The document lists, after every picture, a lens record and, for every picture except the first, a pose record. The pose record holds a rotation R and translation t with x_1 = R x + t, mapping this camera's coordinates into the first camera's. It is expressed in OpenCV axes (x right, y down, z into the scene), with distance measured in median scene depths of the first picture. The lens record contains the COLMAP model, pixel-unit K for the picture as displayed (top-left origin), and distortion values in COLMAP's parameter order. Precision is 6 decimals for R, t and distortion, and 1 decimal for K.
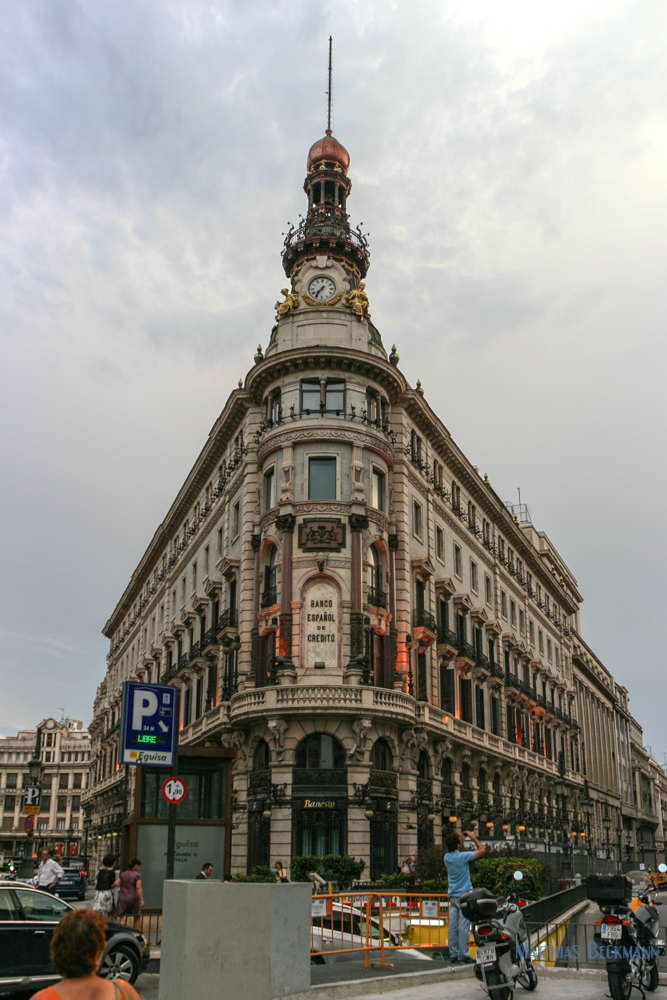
lens RADIAL K [[958.3, 0, 333.5], [0, 958.3, 500.0], [0, 0, 1]] dist [-0.007143, -0.003826]
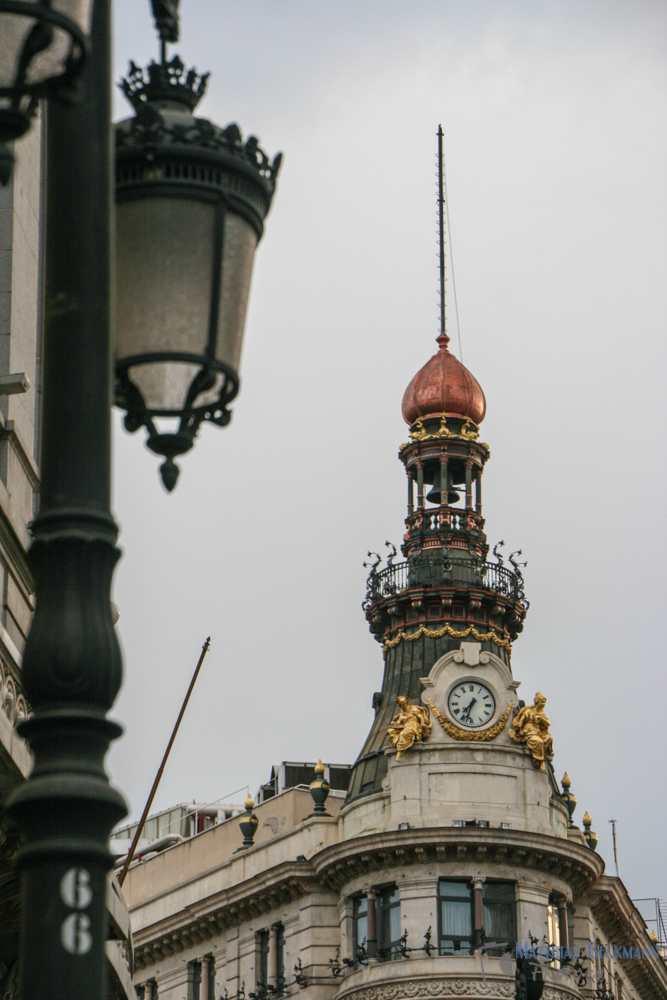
lens RADIAL K [[3169.4, 0, 333.5], [0, 3169.4, 500.0], [0, 0, 1]] dist [0.962460, 0.070811]
pose [[0.978021, 0.043792, 0.203855, -0.479987], [-0.048025, 0.998720, 0.015863, -0.366679], [-0.202899, -0.025305, 0.978873, -0.820260]]
